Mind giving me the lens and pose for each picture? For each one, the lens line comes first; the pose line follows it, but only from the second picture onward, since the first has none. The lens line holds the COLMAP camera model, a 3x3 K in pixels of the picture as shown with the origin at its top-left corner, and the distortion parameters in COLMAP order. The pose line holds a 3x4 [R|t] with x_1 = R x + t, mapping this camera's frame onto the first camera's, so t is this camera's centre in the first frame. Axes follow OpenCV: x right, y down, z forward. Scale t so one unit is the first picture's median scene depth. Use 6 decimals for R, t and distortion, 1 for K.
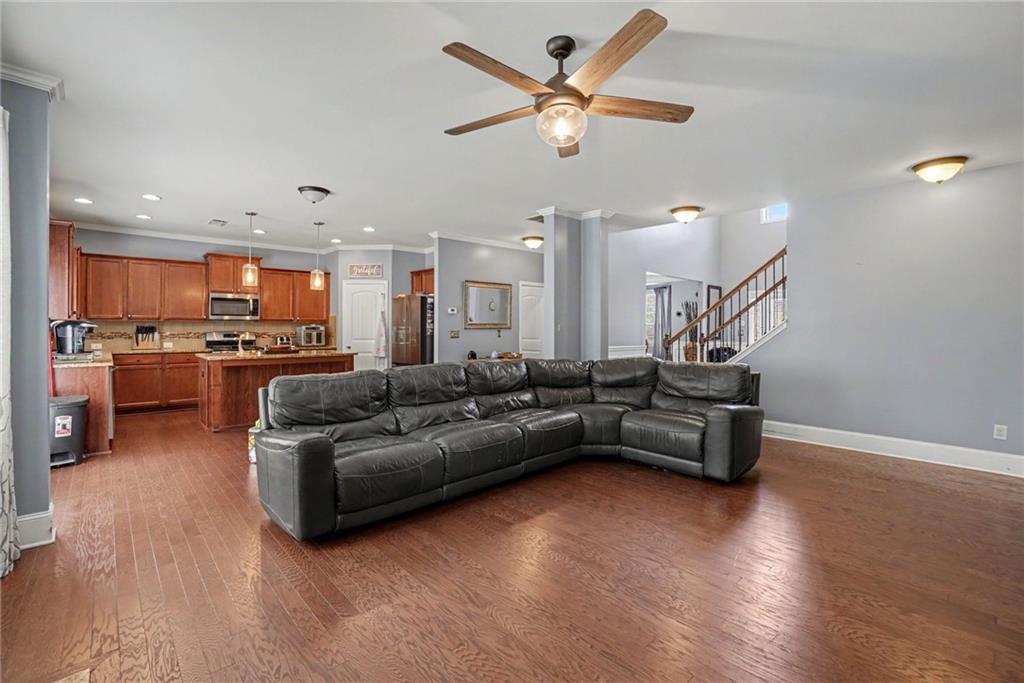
lens RADIAL K [[453.3, 0, 496.5], [0, 453.3, 337.2], [0, 0, 1]] dist [-0.037493, 0.000001]
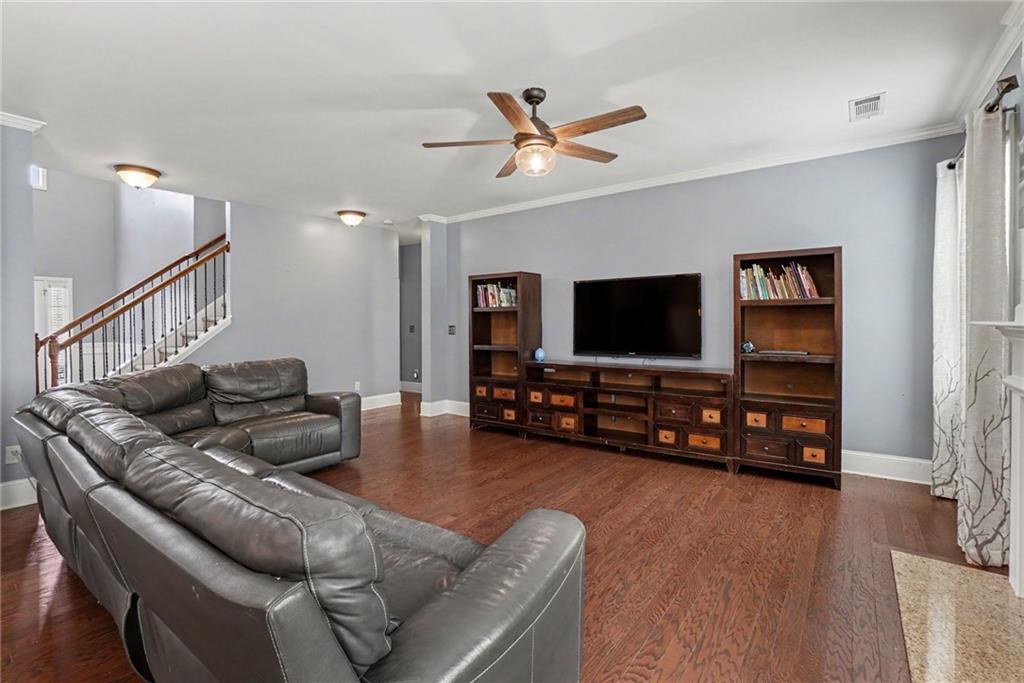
lens RADIAL K [[441.9, 0, 527.9], [0, 441.9, 323.3], [0, 0, 1]] dist [-0.024095, 0.000589]
pose [[-0.190987, -0.008737, 0.981554, -0.705146], [0.028703, 0.999483, 0.014482, -0.023632], [-0.981173, 0.030940, -0.190637, 0.829623]]
